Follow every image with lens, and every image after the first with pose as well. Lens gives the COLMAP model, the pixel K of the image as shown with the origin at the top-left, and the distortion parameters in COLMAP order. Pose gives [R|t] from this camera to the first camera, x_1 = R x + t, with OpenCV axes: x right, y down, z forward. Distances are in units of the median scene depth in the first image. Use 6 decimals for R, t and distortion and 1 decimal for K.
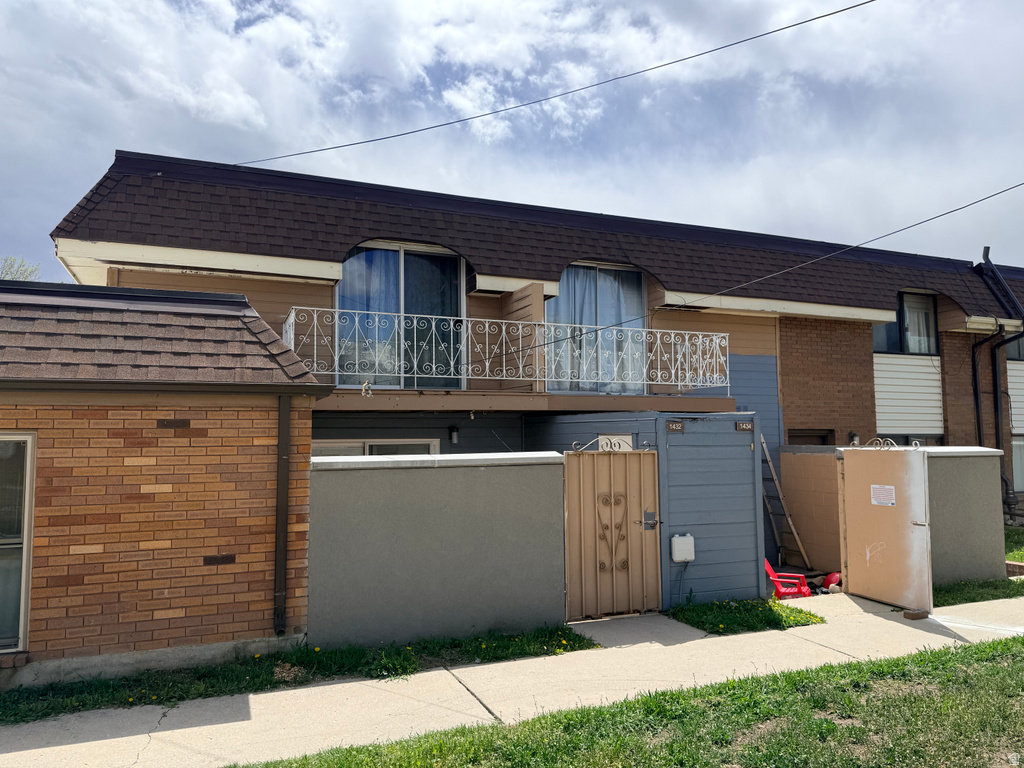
lens RADIAL K [[717.8, 0, 508.2], [0, 717.8, 387.7], [0, 0, 1]] dist [0.152281, -0.273780]
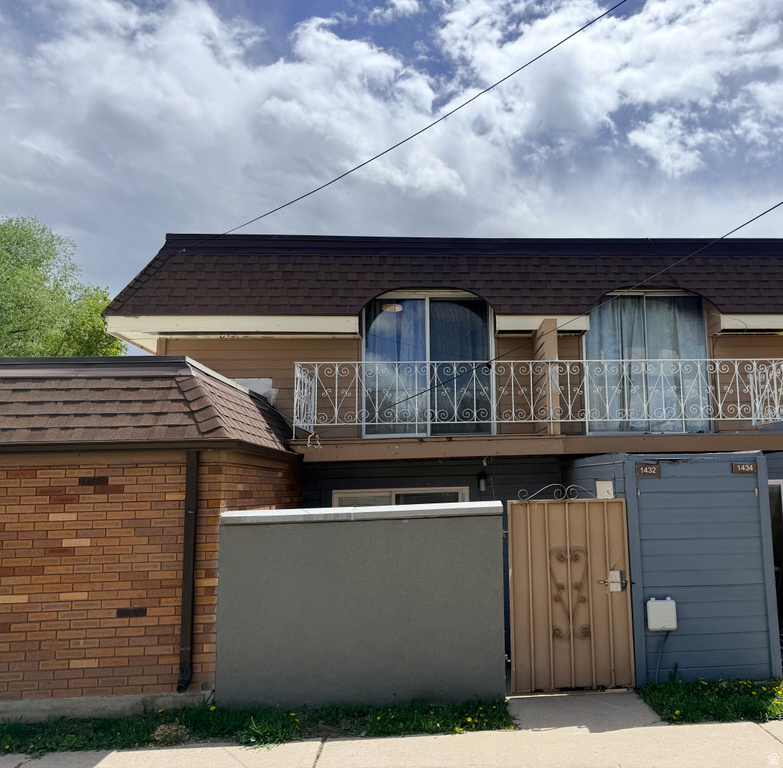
lens RADIAL K [[718.7, 0, 480.9], [0, 718.7, 385.7], [0, 0, 1]] dist [0.103950, -0.136333]
pose [[0.954297, -0.056965, -0.293382, 0.360571], [0.038356, 0.996893, -0.068801, 0.005237], [0.296389, 0.054404, 0.953516, 0.128628]]
